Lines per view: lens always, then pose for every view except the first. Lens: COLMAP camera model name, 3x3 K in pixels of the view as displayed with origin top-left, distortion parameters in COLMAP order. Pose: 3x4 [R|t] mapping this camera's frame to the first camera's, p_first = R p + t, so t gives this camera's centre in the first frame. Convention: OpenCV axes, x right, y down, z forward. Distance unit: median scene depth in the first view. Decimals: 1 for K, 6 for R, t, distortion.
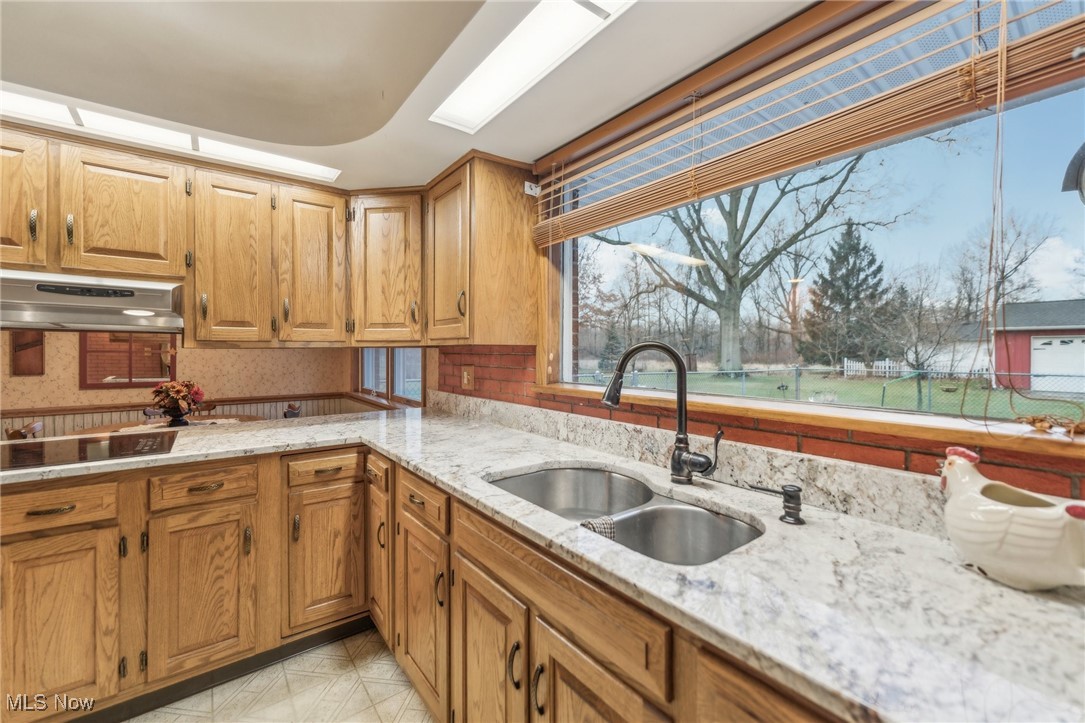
lens RADIAL K [[444.4, 0, 542.3], [0, 444.4, 356.7], [0, 0, 1]] dist [-0.001075, -0.000103]
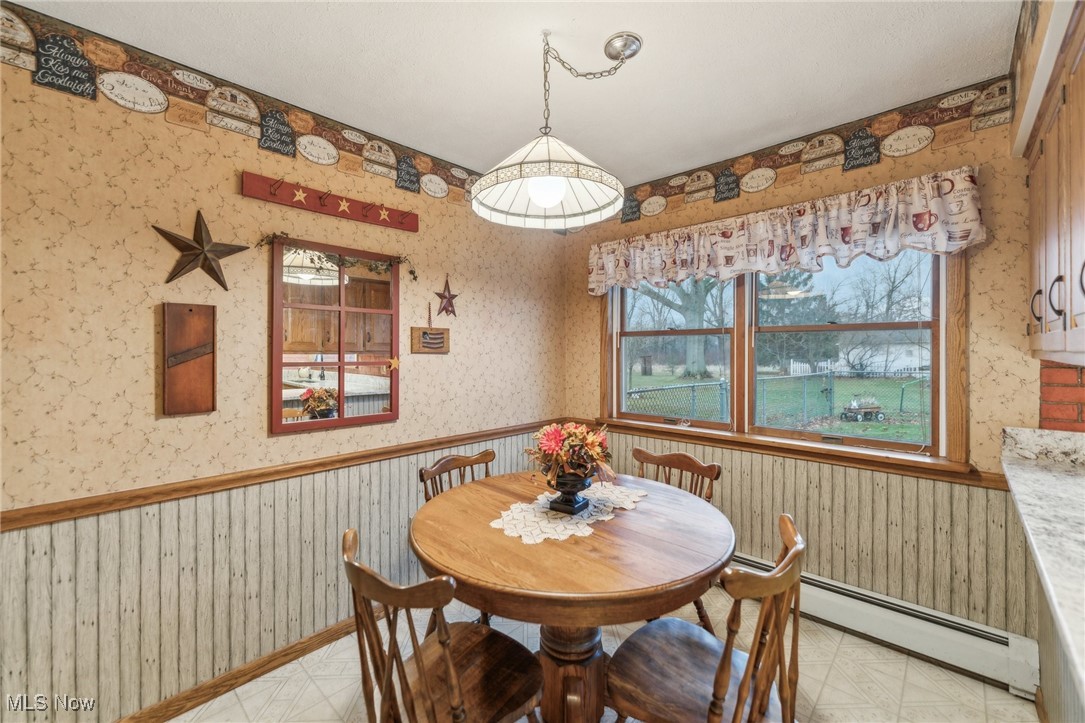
lens RADIAL K [[444.4, 0, 542.8], [0, 444.4, 357.9], [0, 0, 1]] dist [-0.001075, -0.000103]
pose [[0.984684, -0.005351, 0.174264, -0.103578], [0.005671, 0.999983, -0.001338, -0.002246], [-0.174254, 0.002306, 0.984698, 0.053175]]
